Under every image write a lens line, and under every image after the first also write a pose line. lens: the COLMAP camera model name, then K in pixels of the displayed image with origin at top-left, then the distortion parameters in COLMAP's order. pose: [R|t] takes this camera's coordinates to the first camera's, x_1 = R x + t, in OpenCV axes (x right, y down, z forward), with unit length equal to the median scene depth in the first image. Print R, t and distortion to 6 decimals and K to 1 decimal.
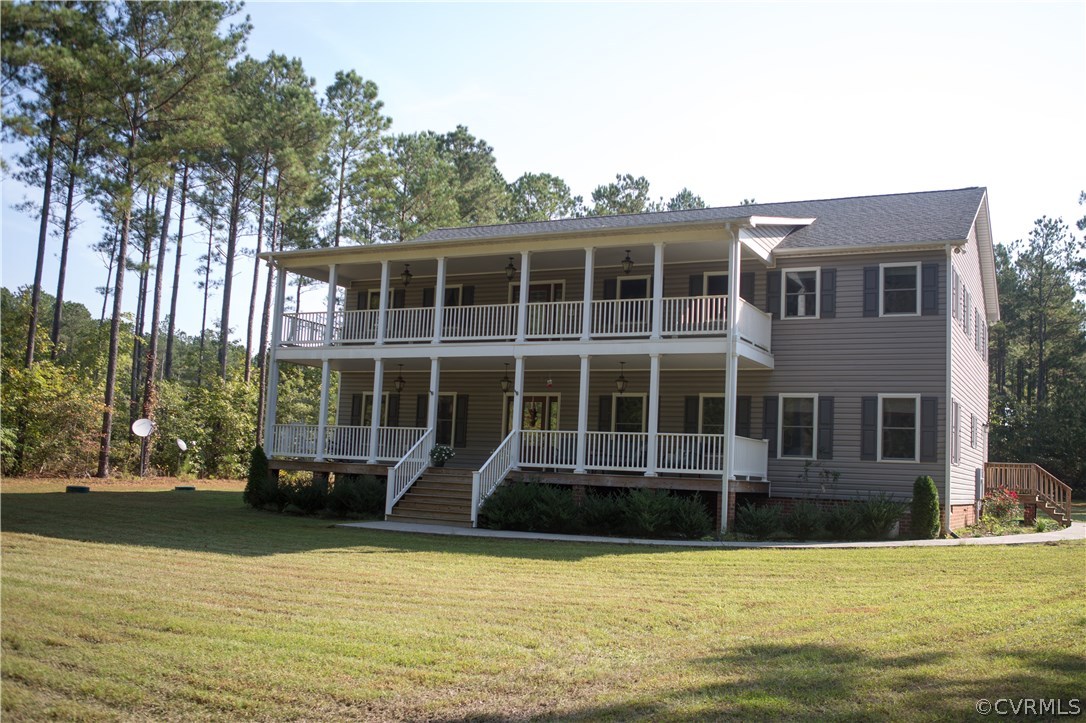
lens RADIAL K [[1077.4, 0, 543.0], [0, 1077.4, 361.5], [0, 0, 1]] dist [-0.014413, 0.000053]
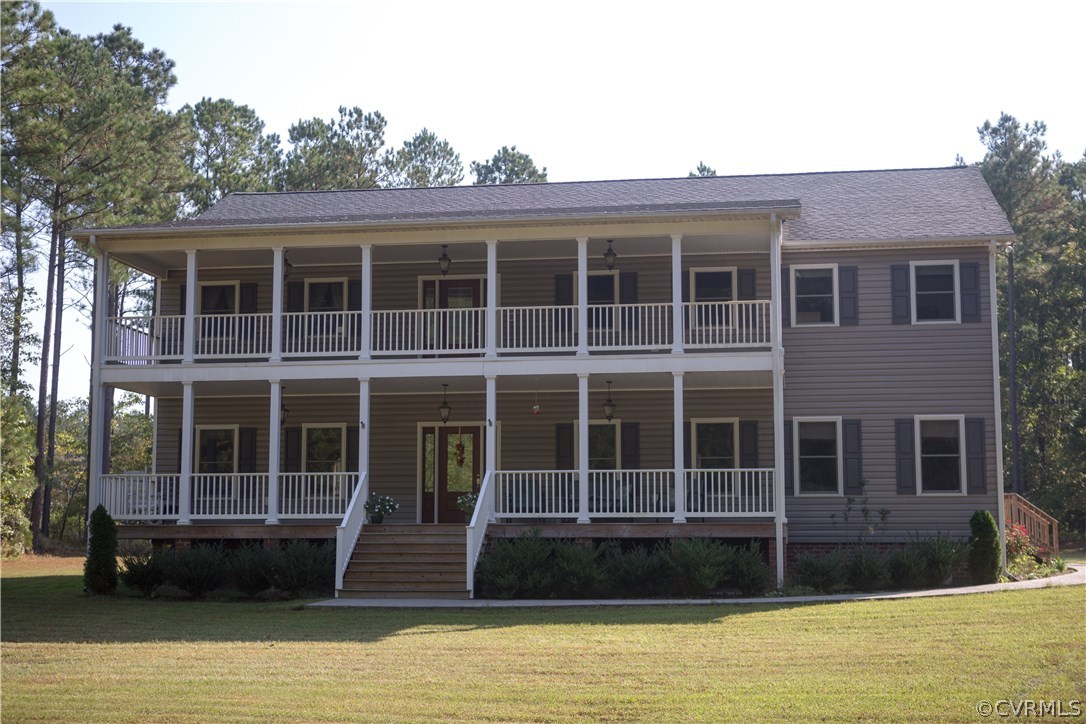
lens RADIAL K [[1610.9, 0, 543.0], [0, 1610.9, 362.0], [0, 0, 1]] dist [0.082089, 0.026893]
pose [[0.949803, -0.010392, 0.312675, -0.357445], [0.010826, 0.999941, 0.000349, -0.015338], [-0.312661, 0.003054, 0.949860, -0.116250]]
